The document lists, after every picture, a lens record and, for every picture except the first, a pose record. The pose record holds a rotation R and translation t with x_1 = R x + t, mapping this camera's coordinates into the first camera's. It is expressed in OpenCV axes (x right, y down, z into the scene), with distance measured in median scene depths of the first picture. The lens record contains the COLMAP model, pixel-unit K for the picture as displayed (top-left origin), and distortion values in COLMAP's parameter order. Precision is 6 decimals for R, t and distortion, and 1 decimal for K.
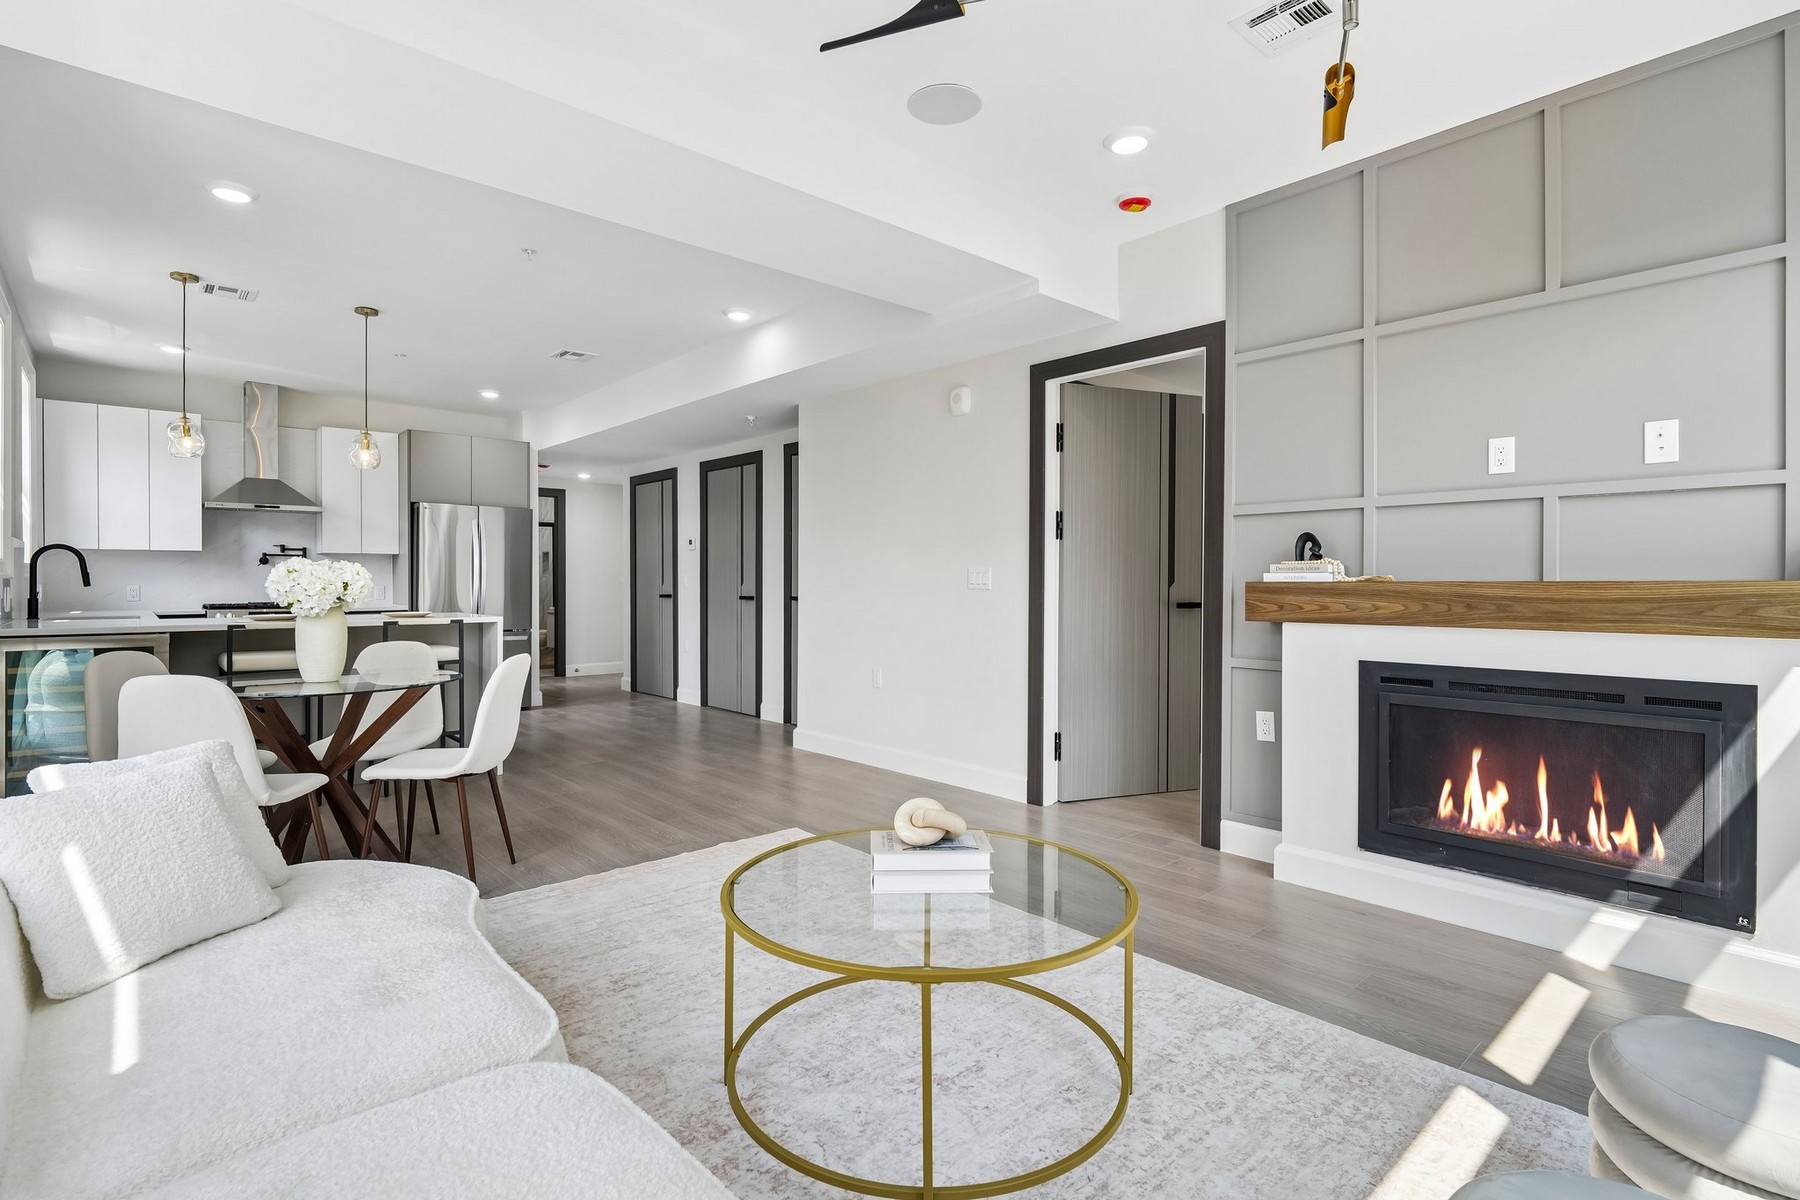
lens RADIAL K [[856.8, 0, 900.6], [0, 856.8, 597.0], [0, 0, 1]] dist [0.008956, -0.003511]
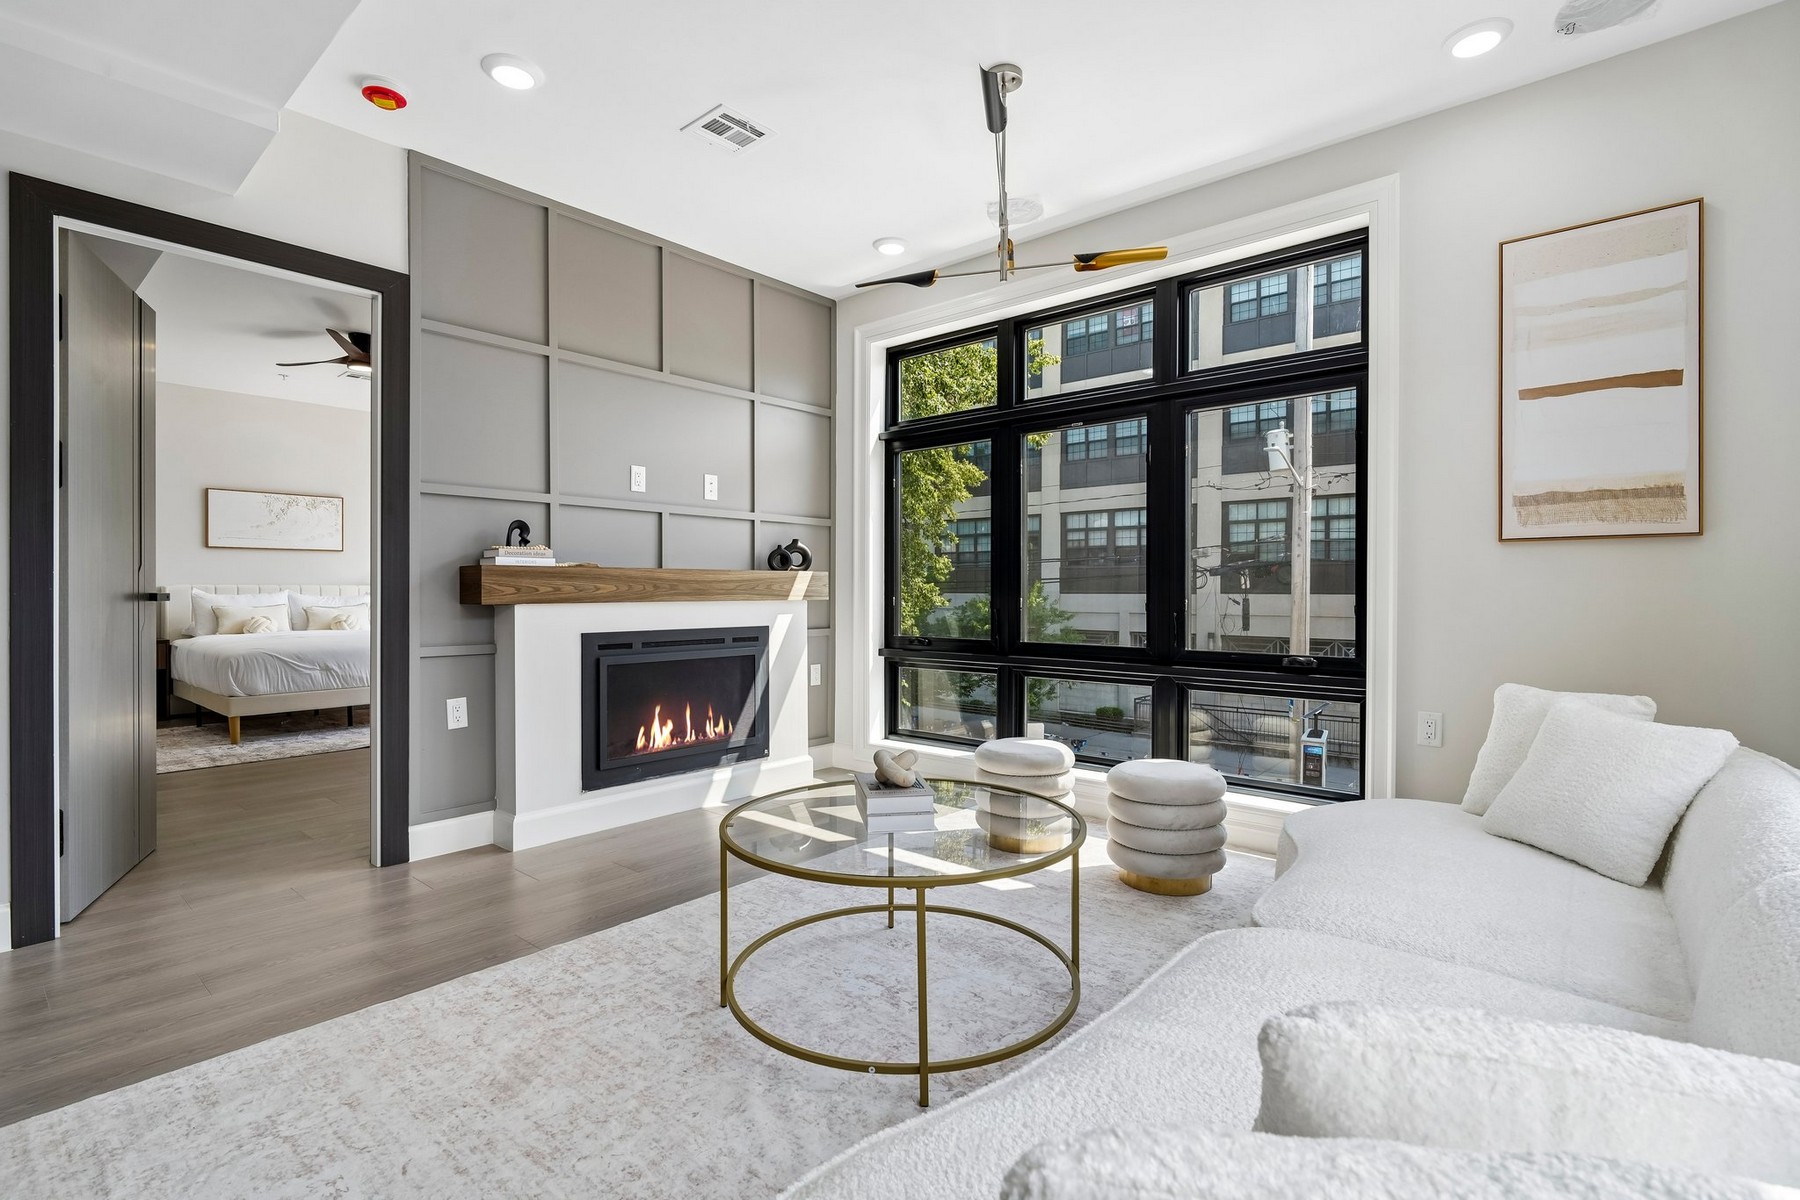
lens RADIAL K [[856.8, 0, 903.7], [0, 856.8, 594.3], [0, 0, 1]] dist [0.008956, -0.003511]
pose [[-0.128467, -0.013124, 0.991627, -0.710753], [0.006521, 0.999880, 0.014078, 0.006129], [-0.991692, 0.008275, -0.128366, 0.726390]]
